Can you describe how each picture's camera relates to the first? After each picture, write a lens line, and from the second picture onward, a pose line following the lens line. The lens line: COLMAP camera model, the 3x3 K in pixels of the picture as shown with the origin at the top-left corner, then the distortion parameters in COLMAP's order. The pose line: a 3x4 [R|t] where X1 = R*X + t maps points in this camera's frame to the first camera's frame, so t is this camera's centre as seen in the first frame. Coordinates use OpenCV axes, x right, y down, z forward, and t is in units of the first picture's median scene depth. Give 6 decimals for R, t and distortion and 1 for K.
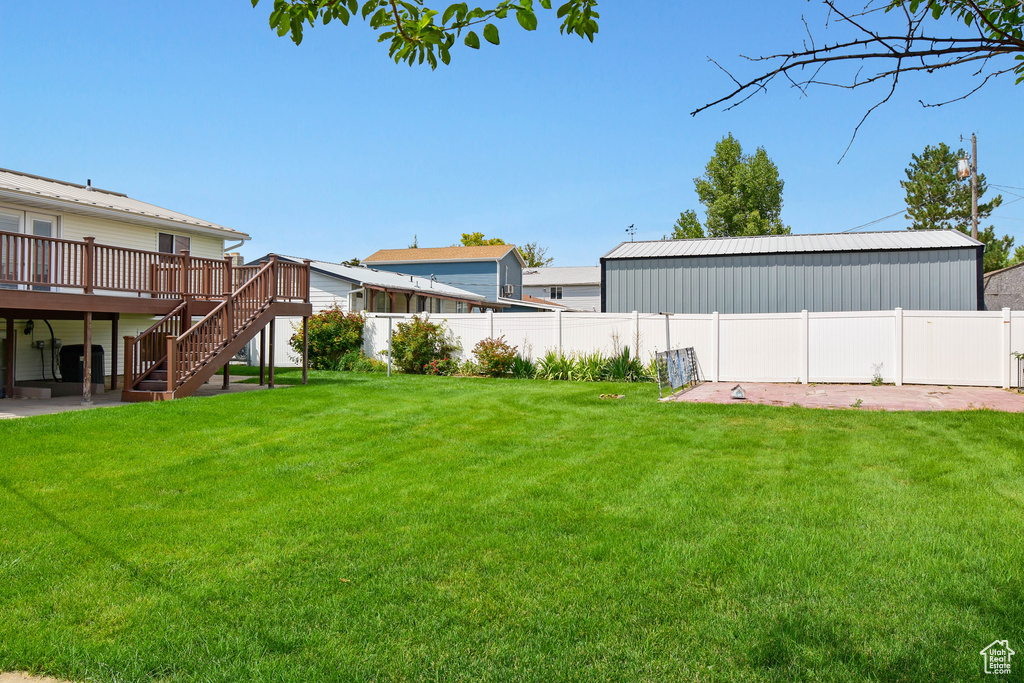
lens RADIAL K [[711.5, 0, 511.6], [0, 711.5, 328.8], [0, 0, 1]] dist [0.001966, -0.041444]
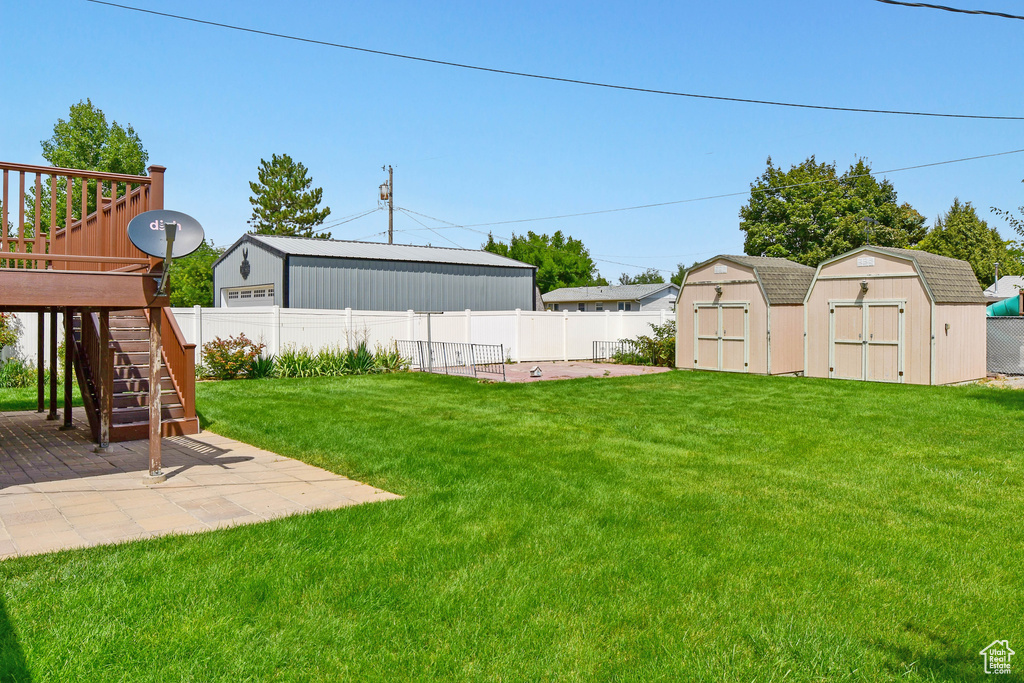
lens RADIAL K [[741.6, 0, 514.7], [0, 741.6, 327.4], [0, 0, 1]] dist [-0.001476, -0.001797]
pose [[0.509948, -0.012550, 0.860113, -0.814436], [-0.002083, 0.999873, 0.015824, -0.017385], [-0.860202, -0.009861, 0.509857, 0.262570]]
